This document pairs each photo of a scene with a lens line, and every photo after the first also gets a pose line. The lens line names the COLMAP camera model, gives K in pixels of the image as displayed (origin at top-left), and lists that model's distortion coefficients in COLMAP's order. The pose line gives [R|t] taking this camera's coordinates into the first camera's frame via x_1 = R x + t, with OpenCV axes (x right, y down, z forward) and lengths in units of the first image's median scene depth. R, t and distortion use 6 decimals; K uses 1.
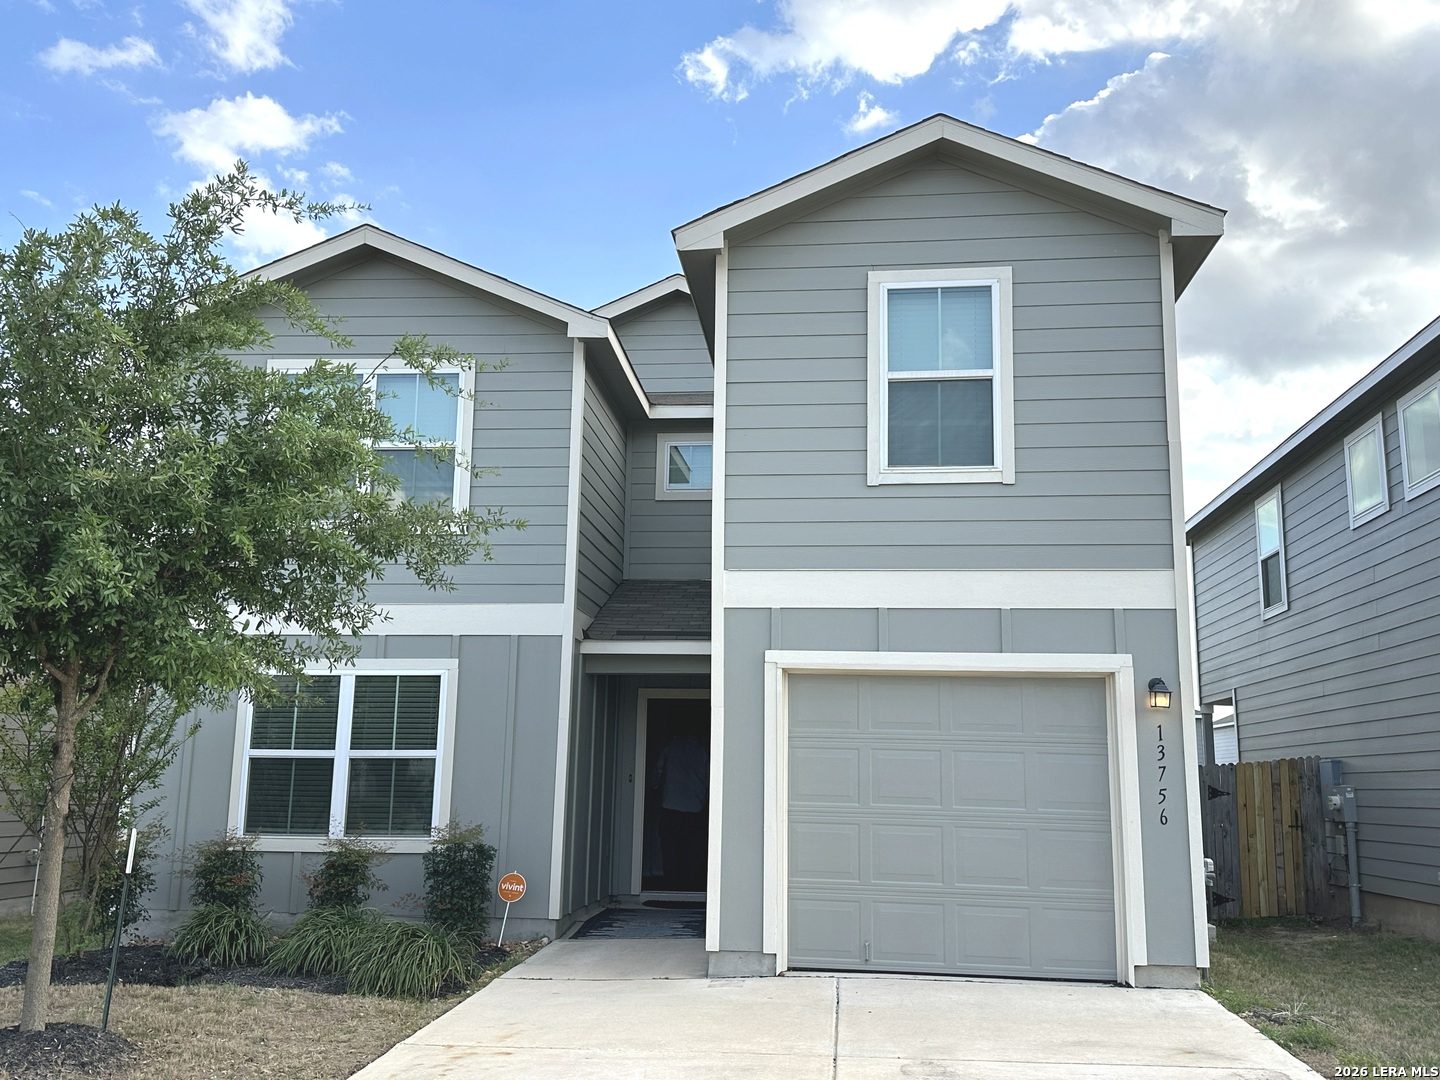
lens RADIAL K [[1281.4, 0, 725.5], [0, 1281.4, 530.4], [0, 0, 1]] dist [0.079642, -0.097652]
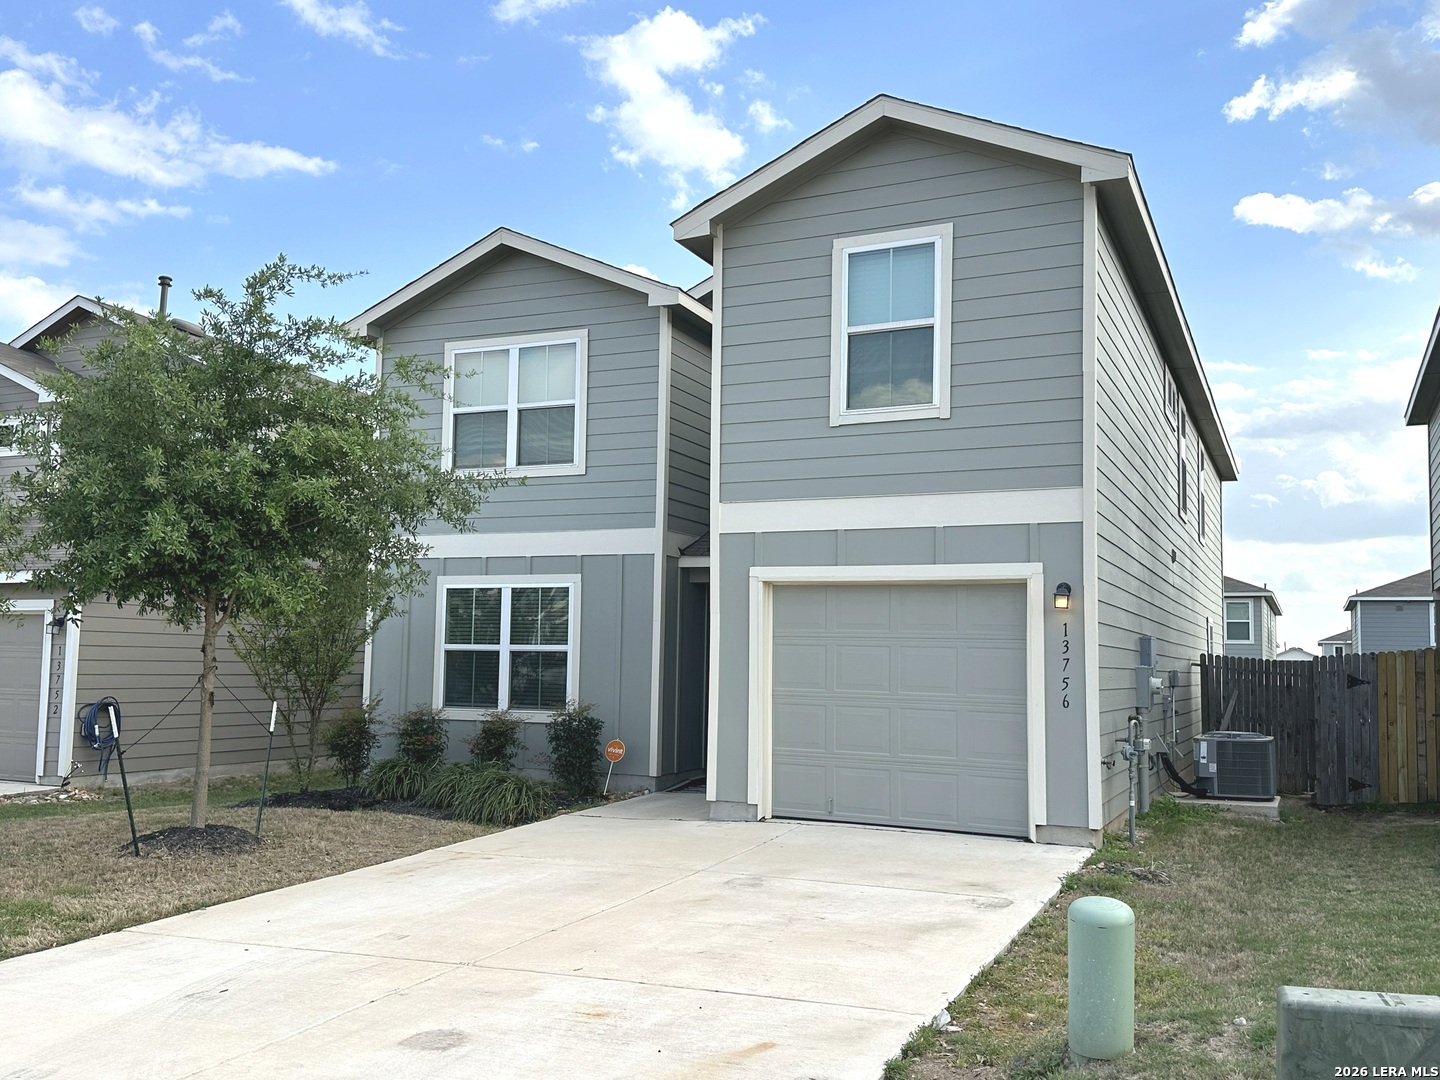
lens RADIAL K [[1281.4, 0, 717.7], [0, 1281.4, 546.5], [0, 0, 1]] dist [0.079642, -0.097652]
pose [[0.942140, -0.028932, -0.333969, 0.400251], [0.062060, 0.994101, 0.088953, -0.036074], [0.329426, -0.104532, 0.938377, -0.158950]]
